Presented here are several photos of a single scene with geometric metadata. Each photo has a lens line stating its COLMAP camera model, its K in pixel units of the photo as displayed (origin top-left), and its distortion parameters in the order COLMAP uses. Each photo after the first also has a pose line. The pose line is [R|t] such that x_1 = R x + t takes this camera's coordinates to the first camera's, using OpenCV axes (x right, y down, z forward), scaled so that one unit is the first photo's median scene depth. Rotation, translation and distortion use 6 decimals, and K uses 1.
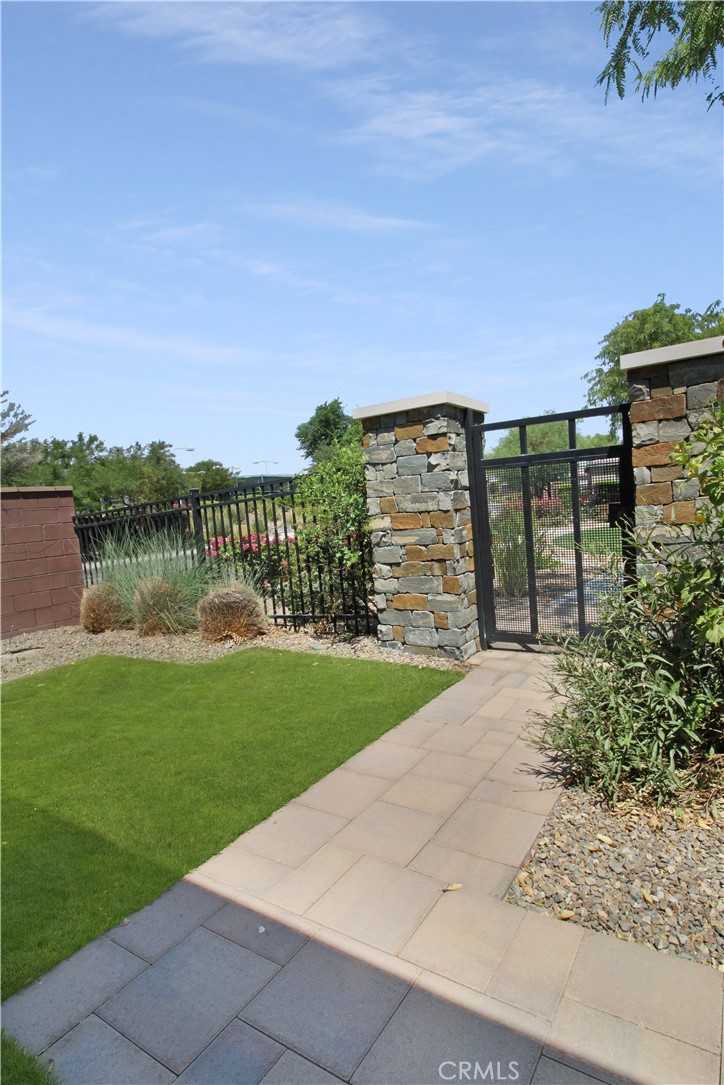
lens RADIAL K [[544.3, 0, 438.0], [0, 544.3, 545.8], [0, 0, 1]] dist [0.000156, 0.000005]
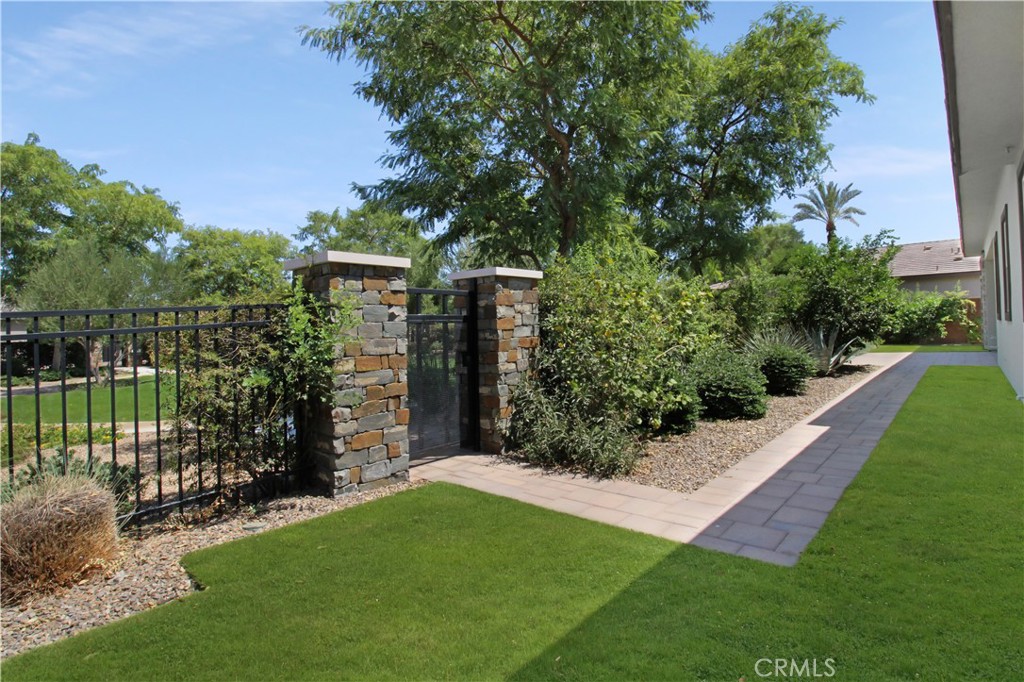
lens RADIAL K [[521.0, 0, 513.5], [0, 521.0, 326.4], [0, 0, 1]] dist [-0.002625, -0.000478]
pose [[0.193318, 0.078505, 0.977990, -1.027678], [0.097541, 0.990318, -0.098775, 0.012340], [-0.976275, 0.114490, 0.183789, 0.521381]]
